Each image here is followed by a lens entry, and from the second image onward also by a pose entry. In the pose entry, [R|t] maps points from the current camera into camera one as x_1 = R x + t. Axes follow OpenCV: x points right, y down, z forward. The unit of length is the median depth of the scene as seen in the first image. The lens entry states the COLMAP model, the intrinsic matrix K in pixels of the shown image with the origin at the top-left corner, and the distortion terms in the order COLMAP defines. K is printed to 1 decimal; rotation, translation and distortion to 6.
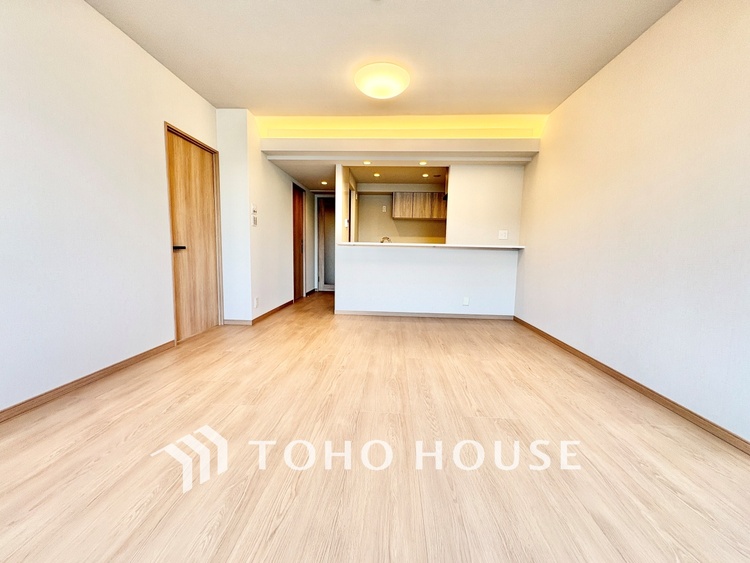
lens RADIAL K [[300.1, 0, 375.8], [0, 300.1, 280.7], [0, 0, 1]] dist [0.000451, 0.000328]
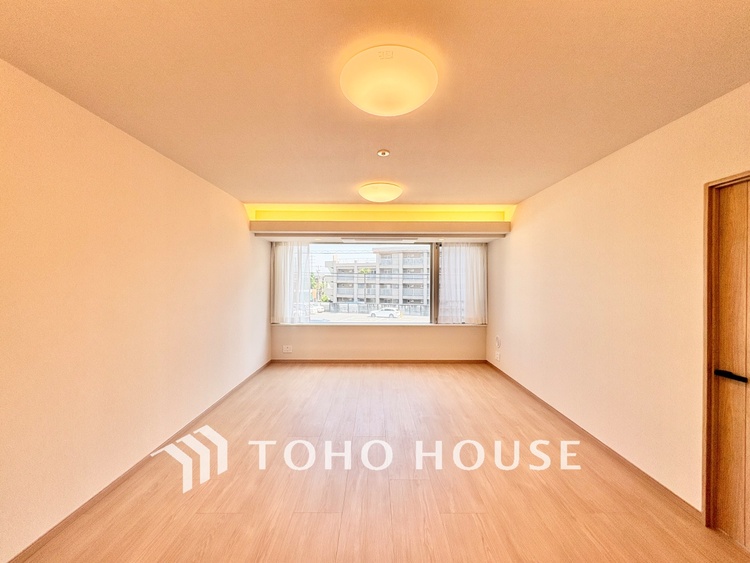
lens RADIAL K [[300.1, 0, 375.5], [0, 300.1, 281.8], [0, 0, 1]] dist [0.000451, 0.000328]
pose [[-0.997963, -0.022755, -0.059606, 0.056289], [-0.028849, 0.994217, 0.103446, -0.276103], [0.056907, 0.104954, -0.992847, 1.268802]]
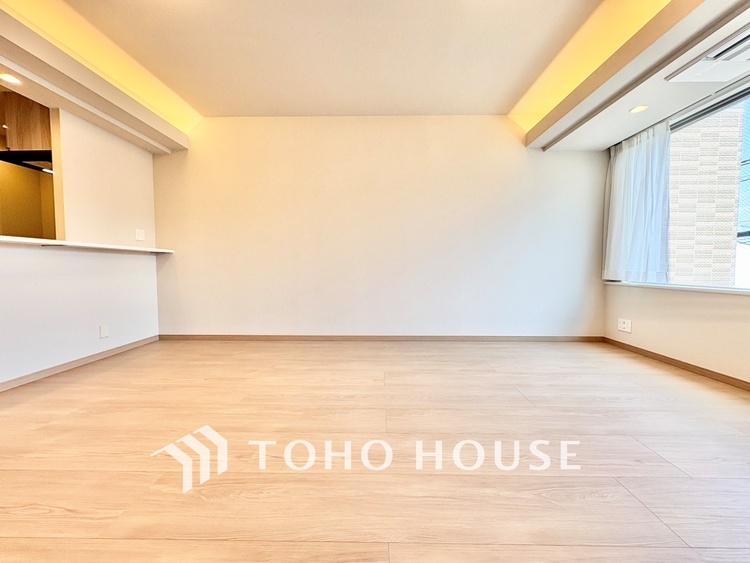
lens RADIAL K [[300.1, 0, 374.6], [0, 300.1, 281.9], [0, 0, 1]] dist [0.000451, 0.000328]
pose [[-0.039038, -0.068565, 0.996883, -0.454210], [0.100566, 0.992308, 0.072188, -0.032855], [-0.994164, 0.103071, -0.031842, 0.519441]]
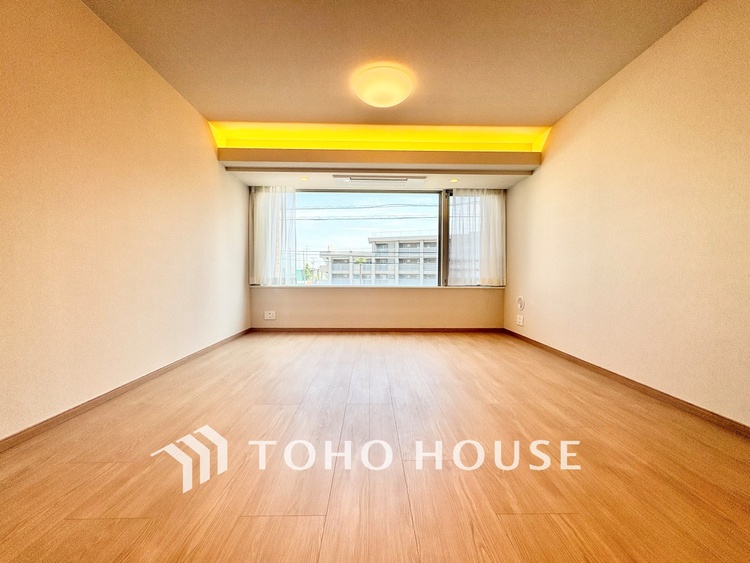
lens RADIAL K [[300.1, 0, 376.0], [0, 300.1, 280.8], [0, 0, 1]] dist [0.000451, 0.000328]
pose [[-0.996735, -0.023823, -0.077152, 0.052579], [-0.033110, 0.992048, 0.121430, -0.082012], [0.073645, 0.123588, -0.989597, 1.050272]]
